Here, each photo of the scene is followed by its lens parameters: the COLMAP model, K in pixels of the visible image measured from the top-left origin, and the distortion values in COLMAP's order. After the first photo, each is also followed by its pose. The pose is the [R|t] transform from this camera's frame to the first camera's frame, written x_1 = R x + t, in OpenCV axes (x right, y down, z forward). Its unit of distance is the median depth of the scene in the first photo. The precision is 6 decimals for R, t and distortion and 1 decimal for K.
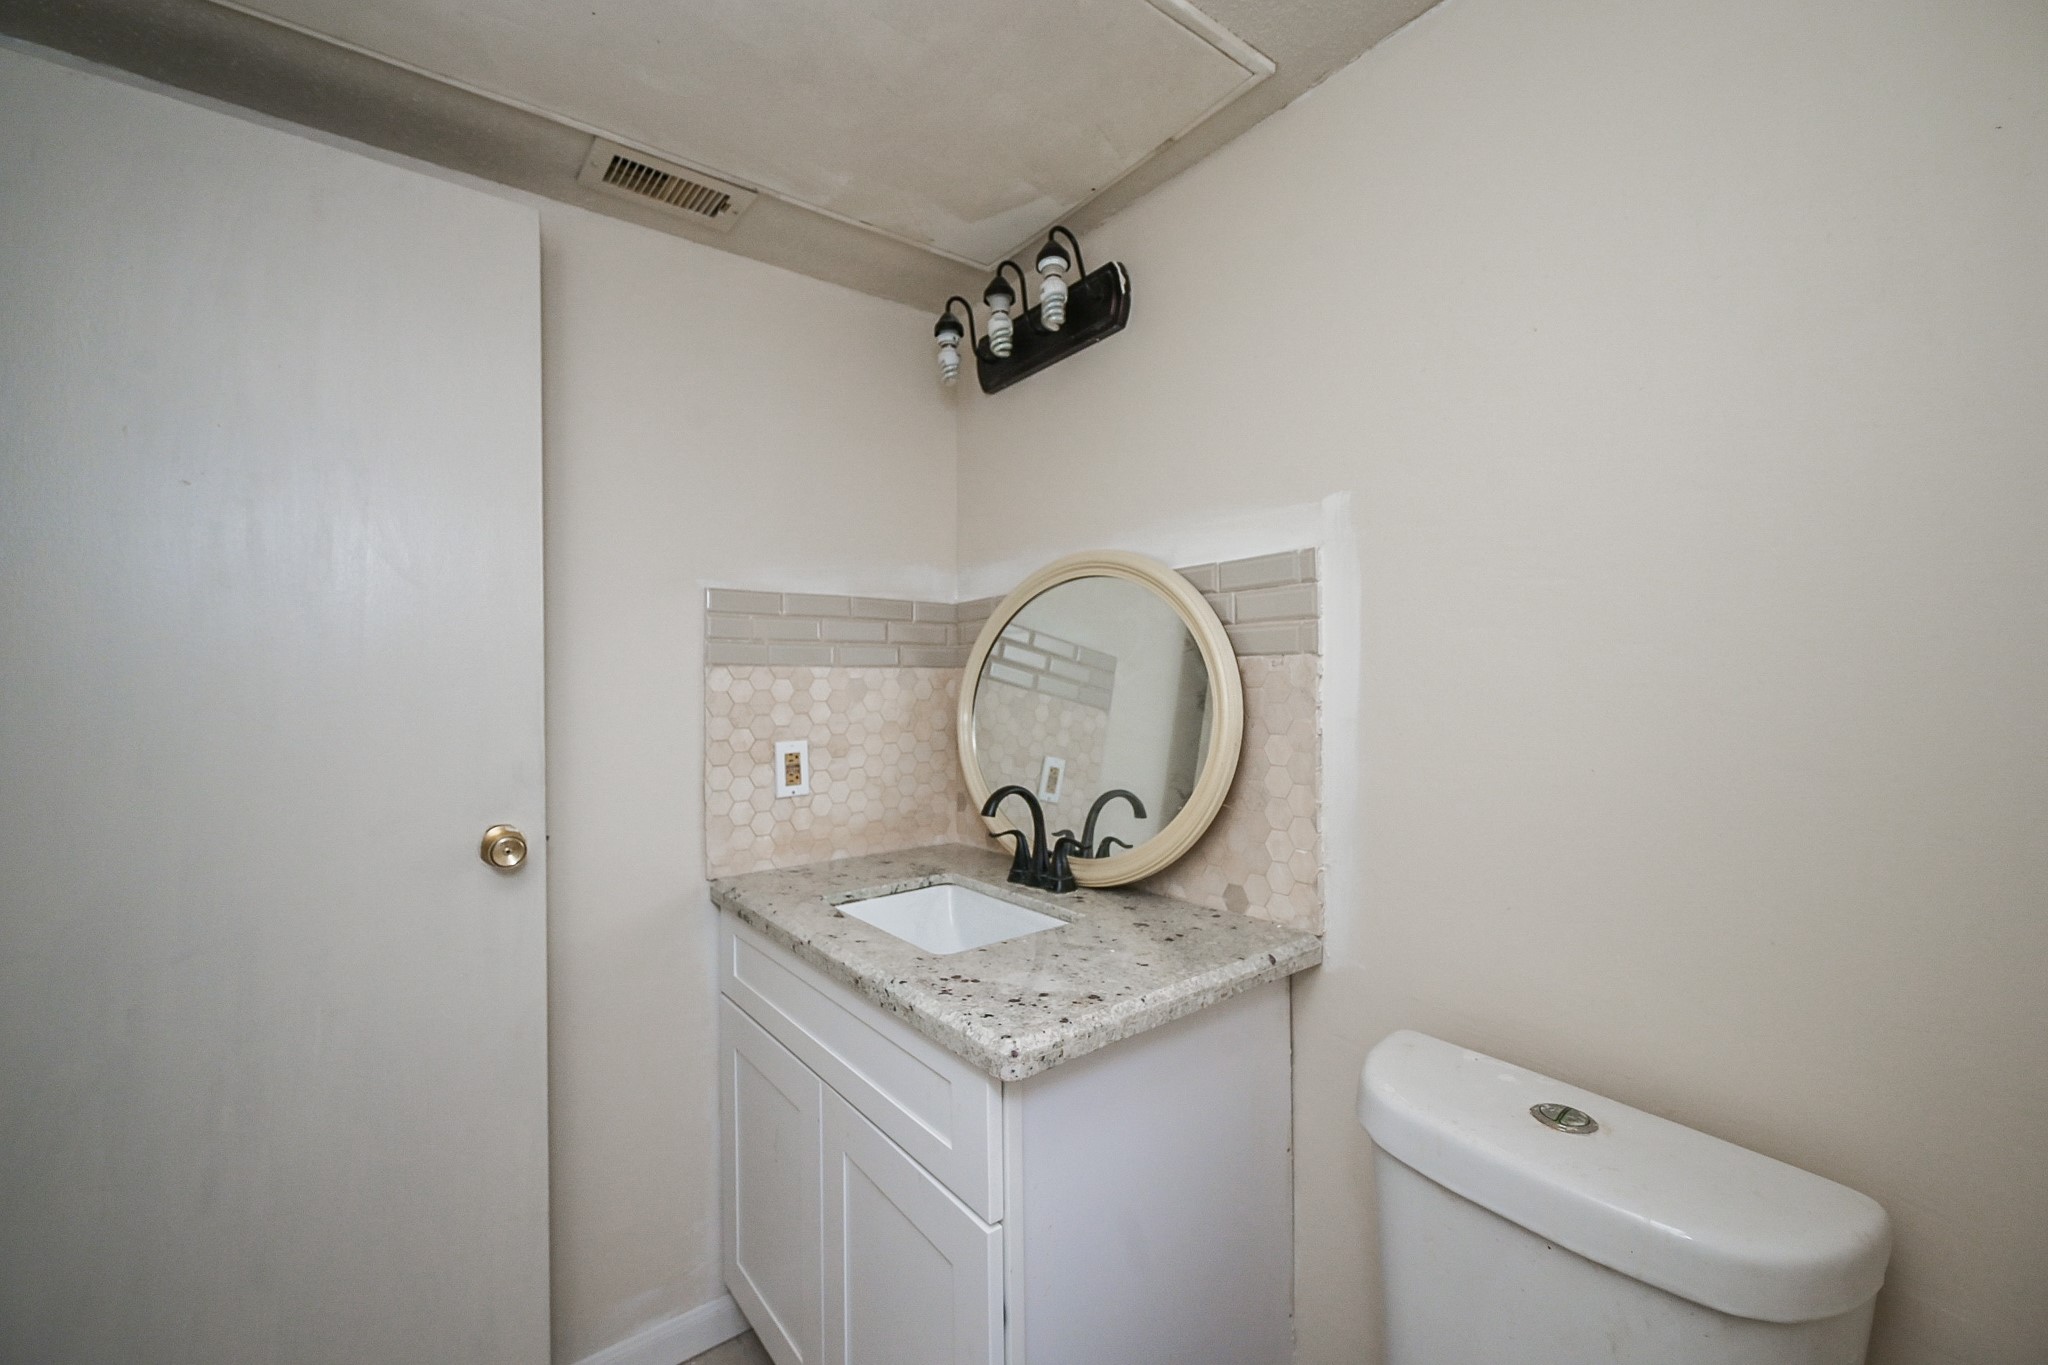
lens RADIAL K [[825.8, 0, 1022.4], [0, 825.8, 680.1], [0, 0, 1]] dist [-0.002517, -0.000143]
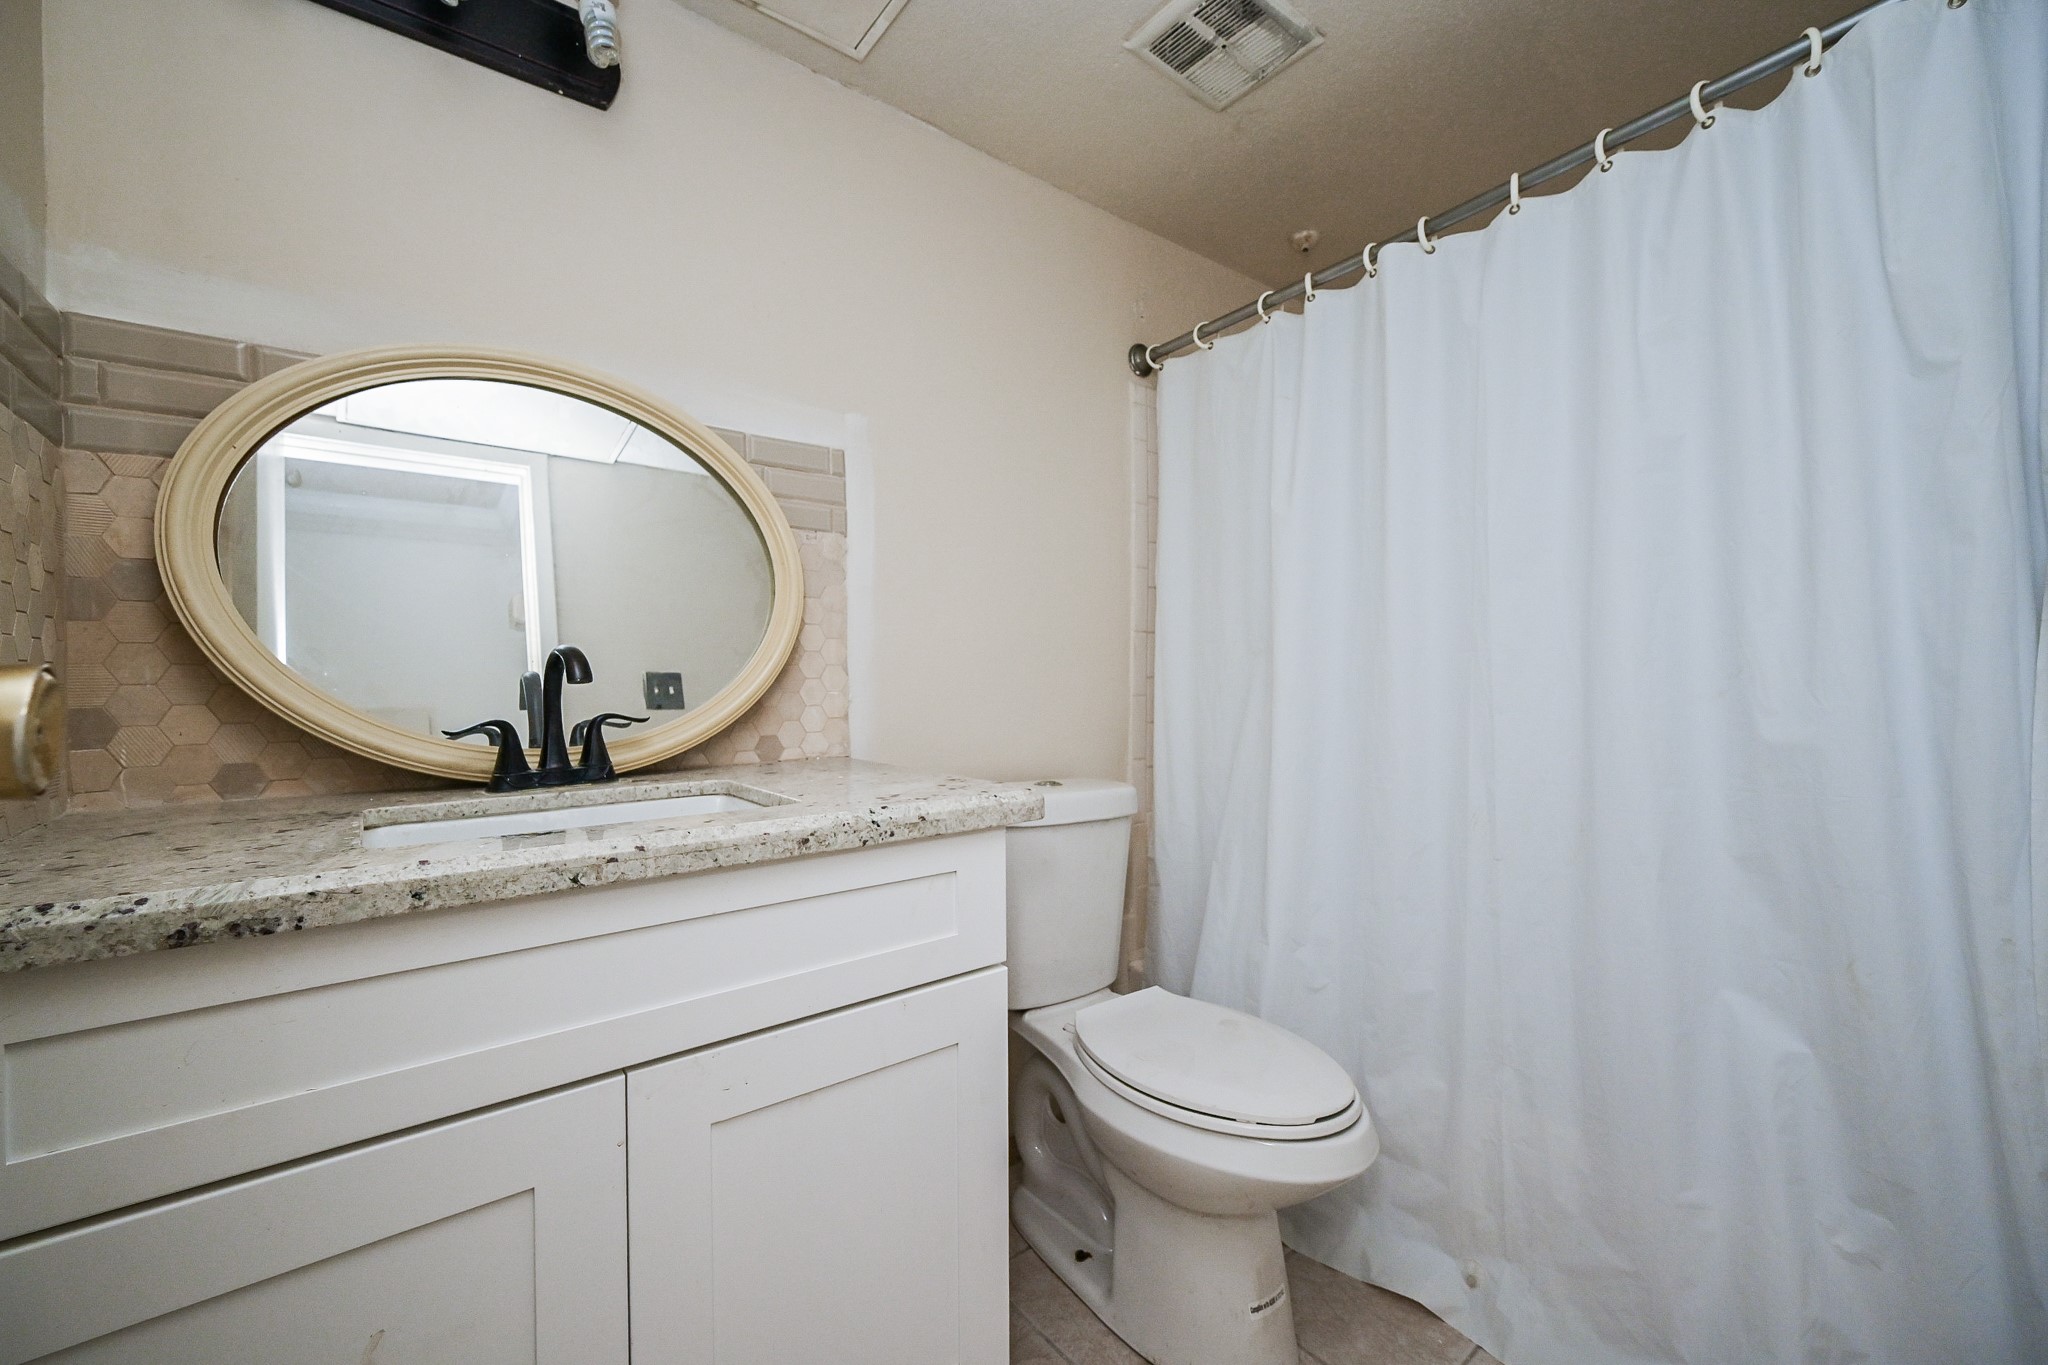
lens RADIAL K [[825.8, 0, 1023.6], [0, 825.8, 682.7], [0, 0, 1]] dist [-0.002517, -0.000143]
pose [[-0.004371, 0.000832, 0.999990, -0.904135], [0.005388, 0.999985, -0.000808, 0.196698], [-0.999976, 0.005385, -0.004375, 0.727107]]
